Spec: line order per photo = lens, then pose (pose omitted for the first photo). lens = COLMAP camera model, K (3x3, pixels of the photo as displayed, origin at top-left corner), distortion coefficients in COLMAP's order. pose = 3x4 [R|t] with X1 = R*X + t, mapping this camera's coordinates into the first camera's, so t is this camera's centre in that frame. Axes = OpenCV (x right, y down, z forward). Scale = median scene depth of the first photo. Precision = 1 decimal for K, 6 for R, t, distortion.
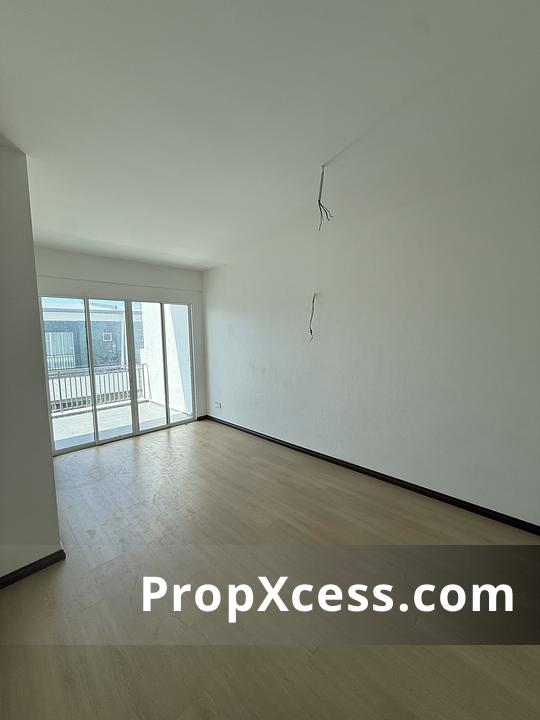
lens RADIAL K [[284.3, 0, 271.4], [0, 284.3, 358.4], [0, 0, 1]] dist [0.000470, -0.000196]
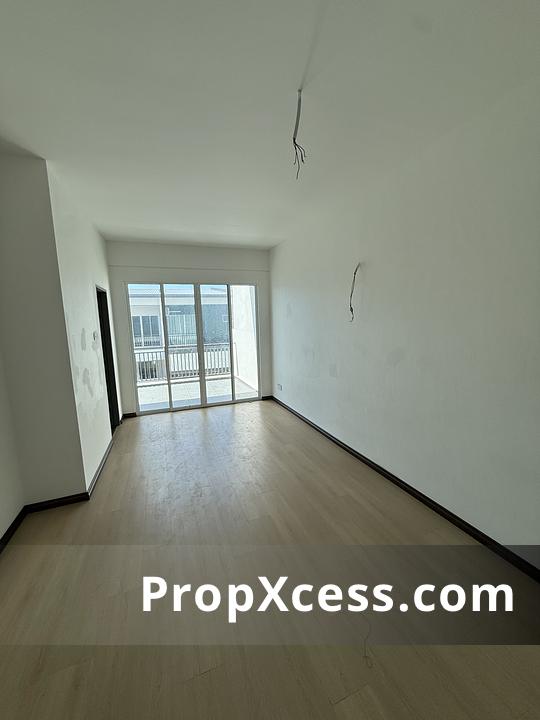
lens RADIAL K [[284.3, 0, 270.2], [0, 284.3, 361.0], [0, 0, 1]] dist [0.000470, -0.000196]
pose [[0.917308, 0.052828, -0.394658, 0.191655], [-0.022656, 0.996479, 0.080726, -0.005514], [0.397533, -0.065109, 0.915275, 0.096402]]
